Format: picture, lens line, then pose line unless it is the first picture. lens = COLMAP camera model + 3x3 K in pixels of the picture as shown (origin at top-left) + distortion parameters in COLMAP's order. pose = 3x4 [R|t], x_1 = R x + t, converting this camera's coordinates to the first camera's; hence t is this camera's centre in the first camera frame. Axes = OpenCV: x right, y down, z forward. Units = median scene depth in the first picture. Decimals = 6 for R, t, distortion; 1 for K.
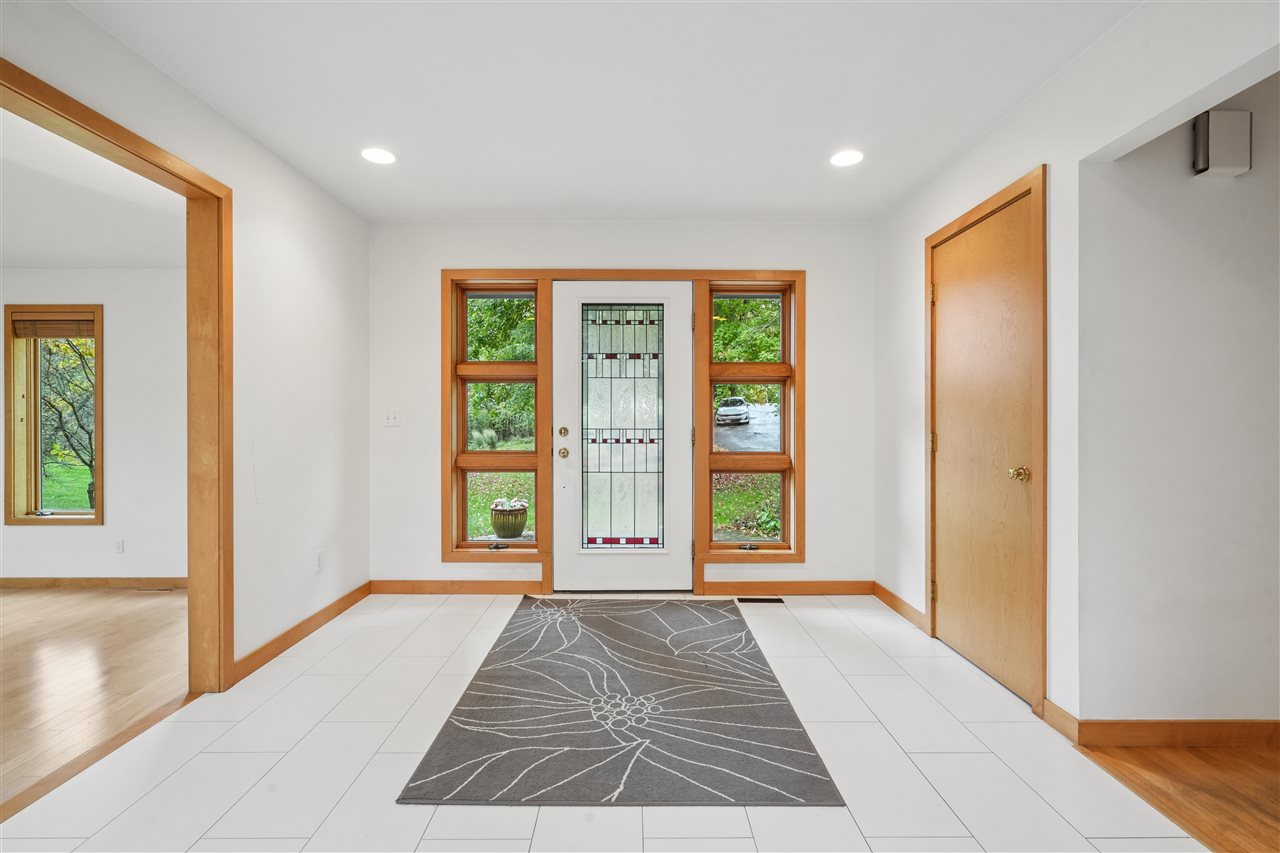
lens RADIAL K [[575.1, 0, 640.0], [0, 575.1, 426.5], [0, 0, 1]] dist [-0.003390, -0.000483]
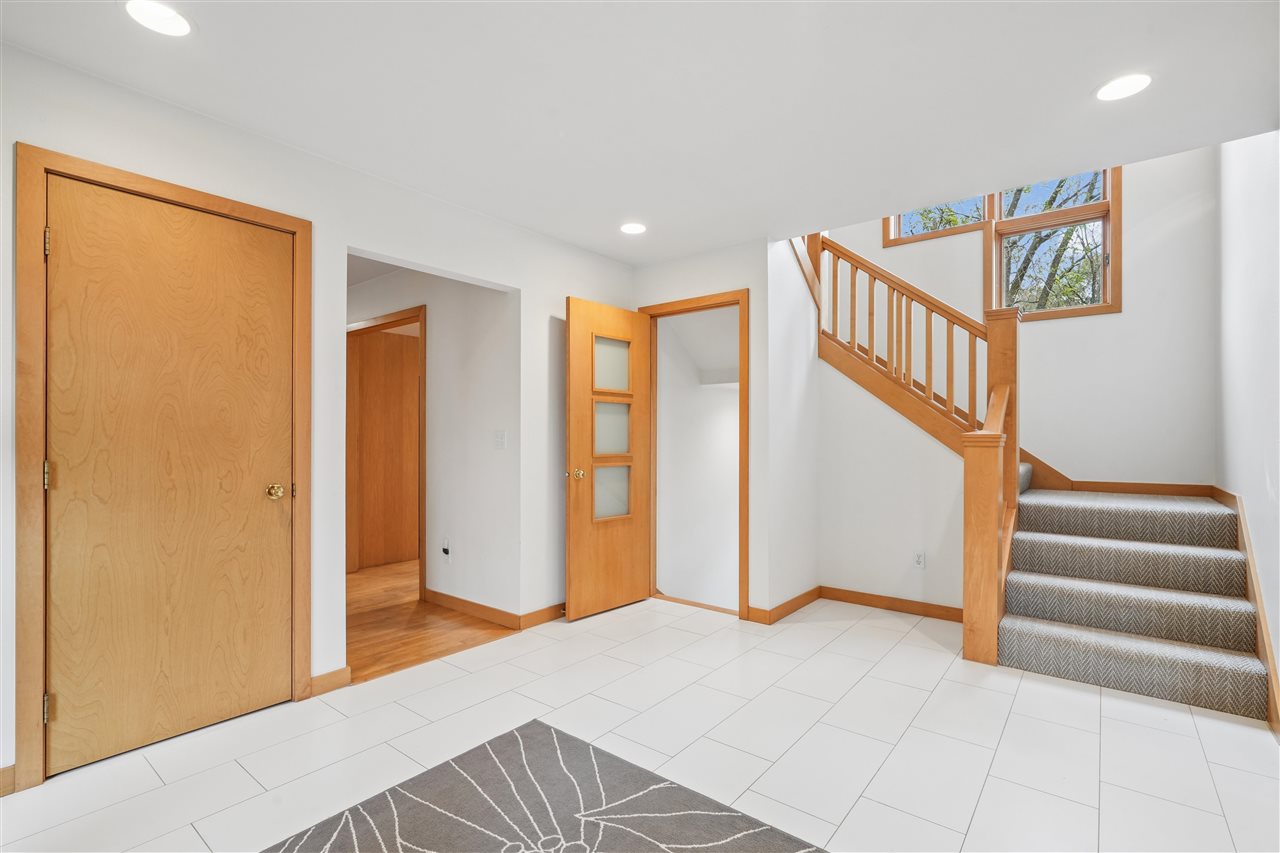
lens RADIAL K [[589.1, 0, 638.8], [0, 589.1, 432.8], [0, 0, 1]] dist [-0.017141, 0.000308]
pose [[-0.773632, 0.002585, 0.633630, -0.564426], [0.002045, 0.999997, -0.001584, -0.023841], [-0.633632, 0.000070, -0.773635, 1.488372]]
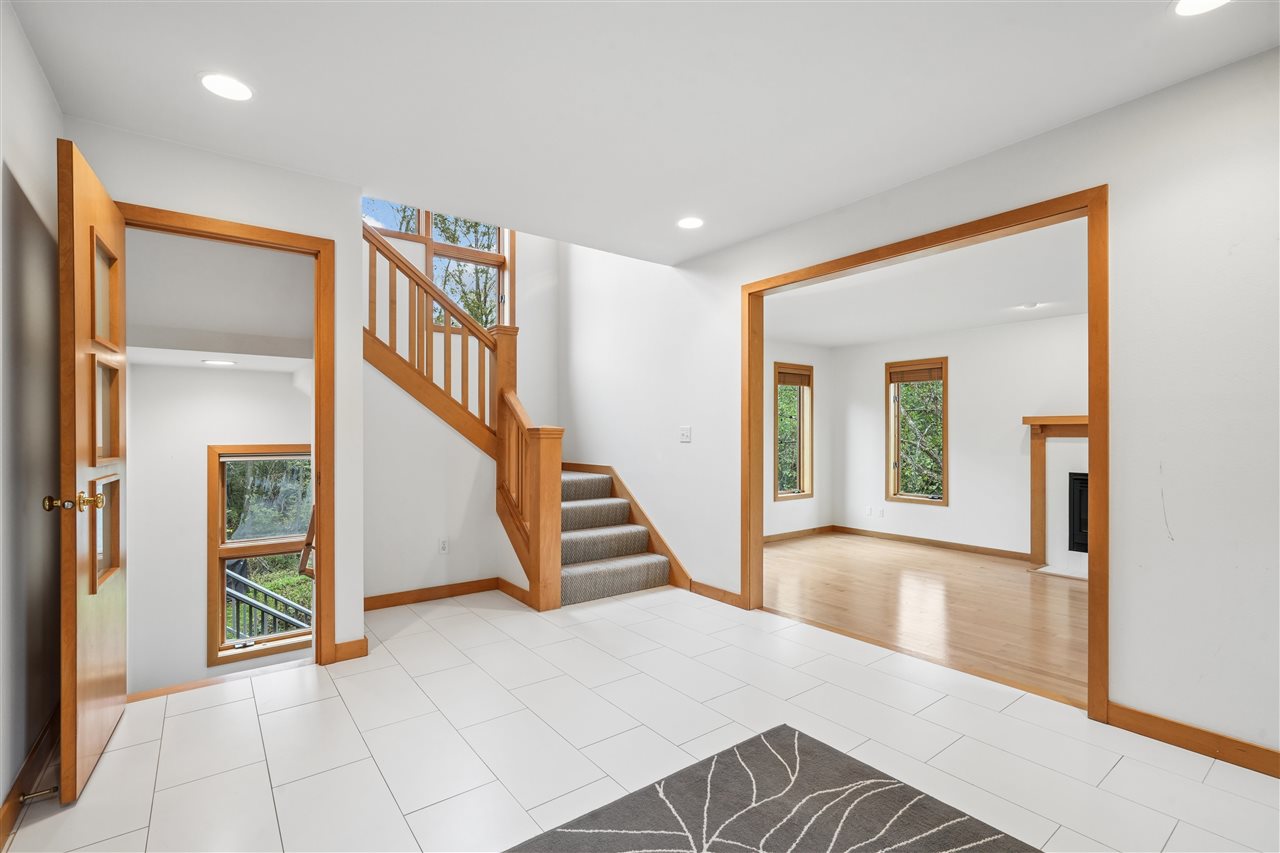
lens RADIAL K [[574.5, 0, 640.0], [0, 574.5, 426.5], [0, 0, 1]] dist [-0.001185, -0.000014]
pose [[-0.800515, -0.008735, -0.599249, 0.493450], [-0.006169, 0.999961, -0.006335, -0.017133], [0.599281, -0.001375, -0.800538, 1.436523]]
